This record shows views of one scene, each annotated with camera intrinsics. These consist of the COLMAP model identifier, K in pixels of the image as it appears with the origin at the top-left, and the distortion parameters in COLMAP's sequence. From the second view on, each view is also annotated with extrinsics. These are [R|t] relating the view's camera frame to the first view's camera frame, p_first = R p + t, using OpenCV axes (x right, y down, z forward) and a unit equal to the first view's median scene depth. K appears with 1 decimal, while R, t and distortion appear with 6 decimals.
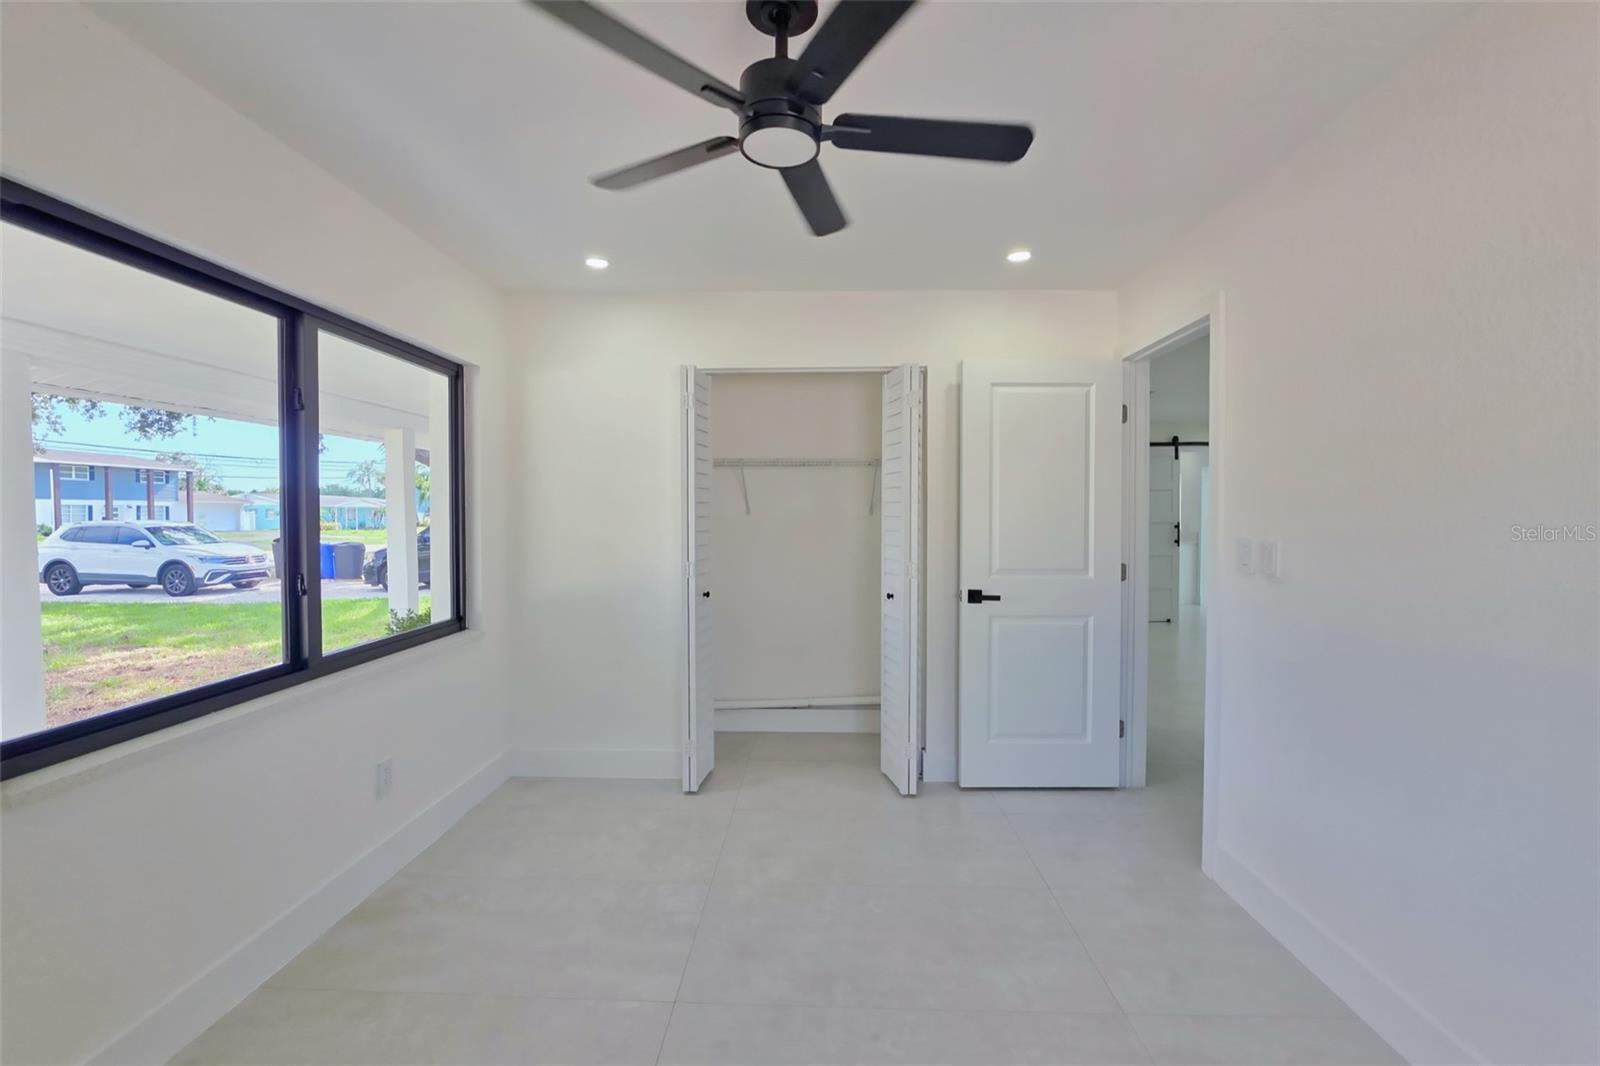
lens RADIAL K [[692.2, 0, 784.8], [0, 692.2, 528.8], [0, 0, 1]] dist [-0.000695, -0.000152]
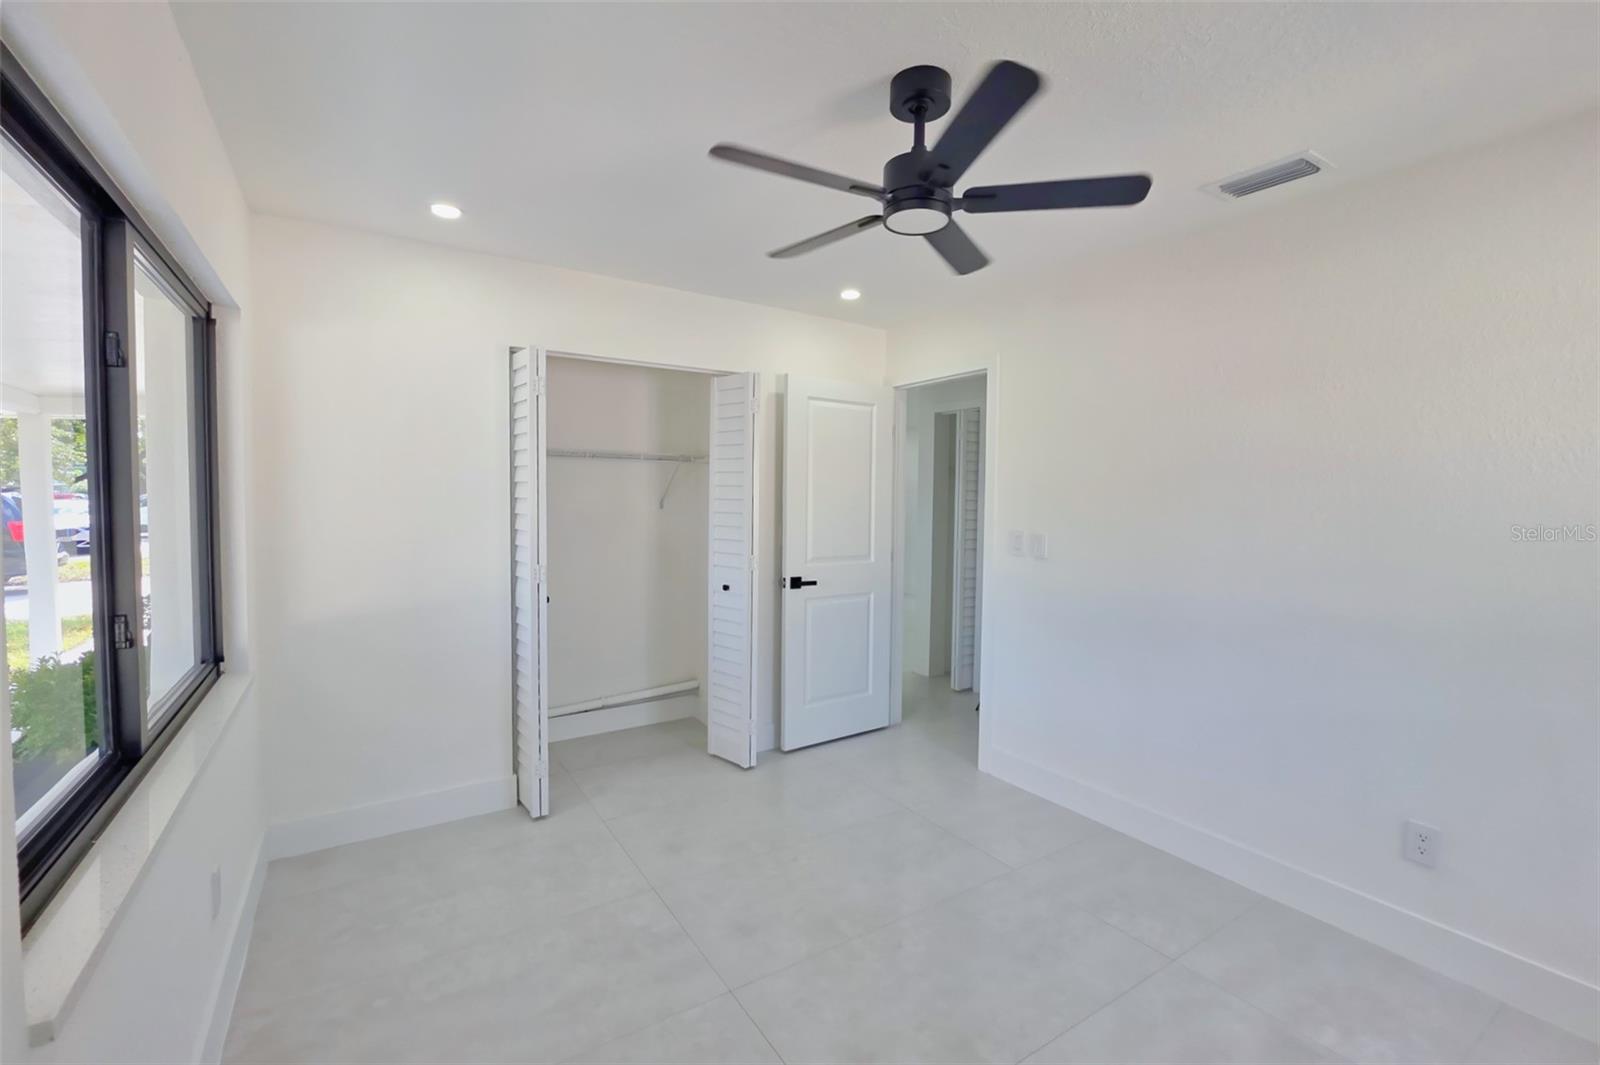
lens RADIAL K [[700.6, 0, 800.0], [0, 700.6, 532.5], [0, 0, 1]] dist [0.000347, -0.000020]
pose [[0.812140, -0.021224, 0.583076, -0.347589], [0.004473, 0.999535, 0.030154, -0.017875], [-0.583445, -0.021881, 0.811858, 0.053227]]
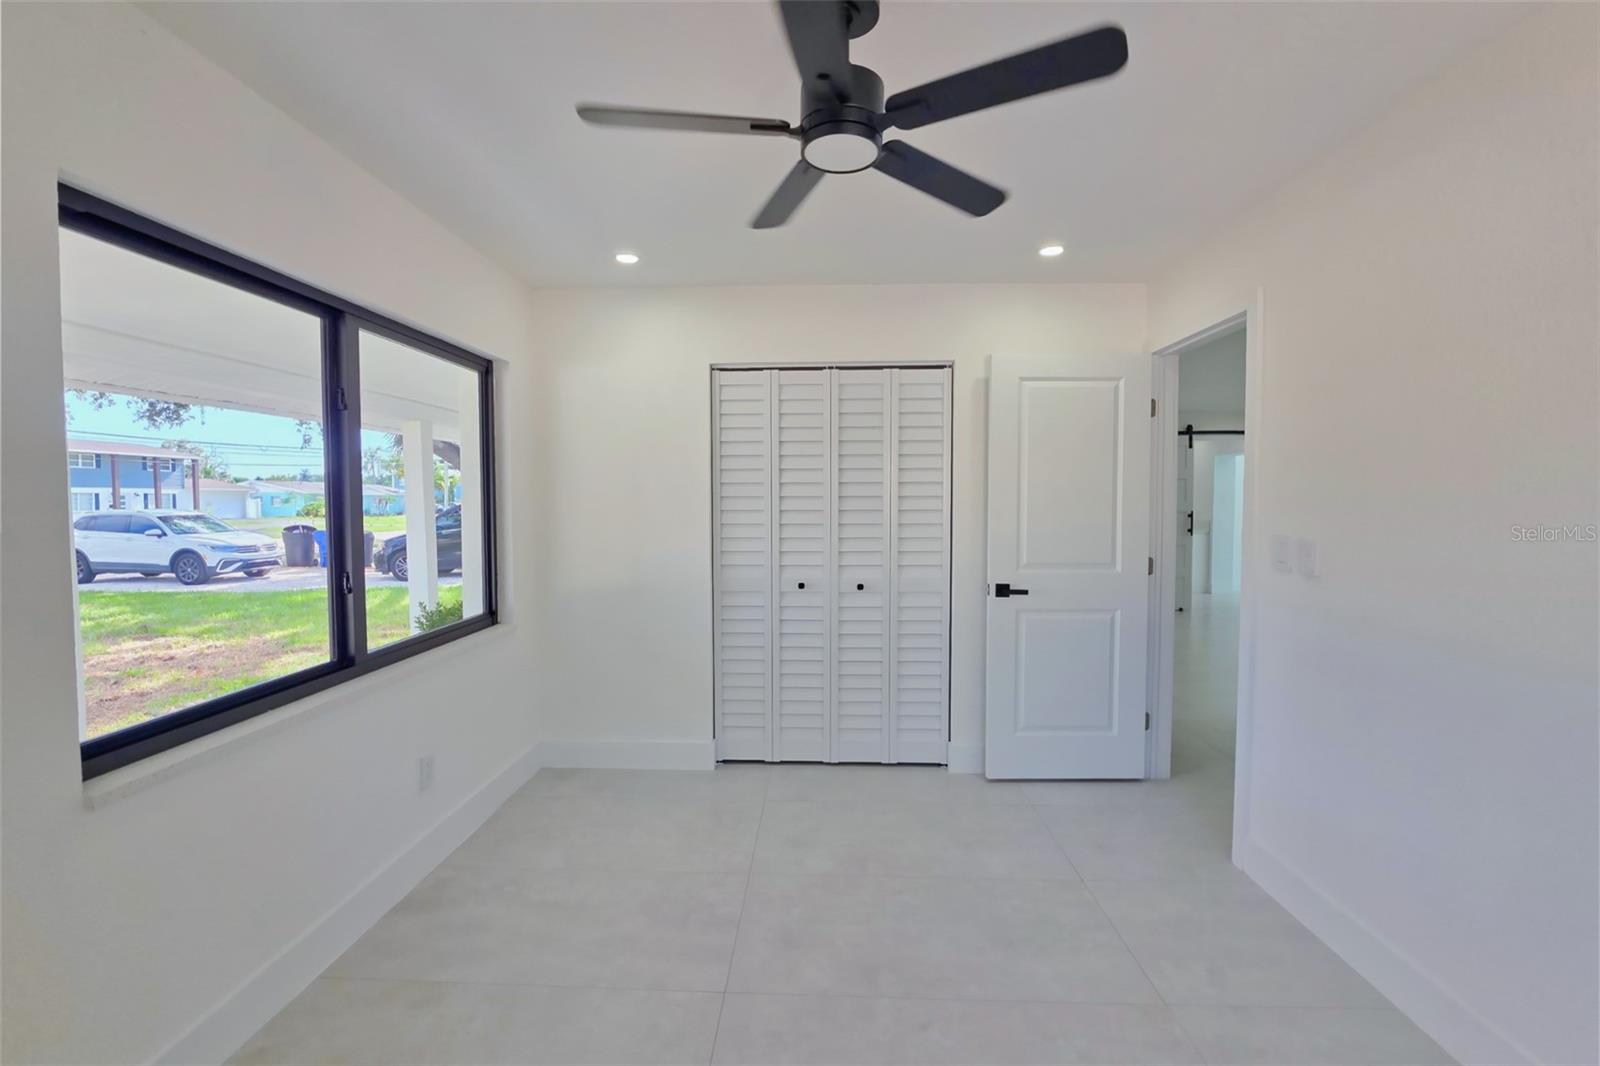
lens RADIAL K [[692.2, 0, 784.8], [0, 692.2, 528.8], [0, 0, 1]] dist [-0.000695, -0.000152]
pose [[0.999992, -0.001290, -0.003838, -0.033422], [0.001366, 0.999798, 0.020045, -0.010994], [0.003811, -0.020050, 0.999792, -0.004334]]
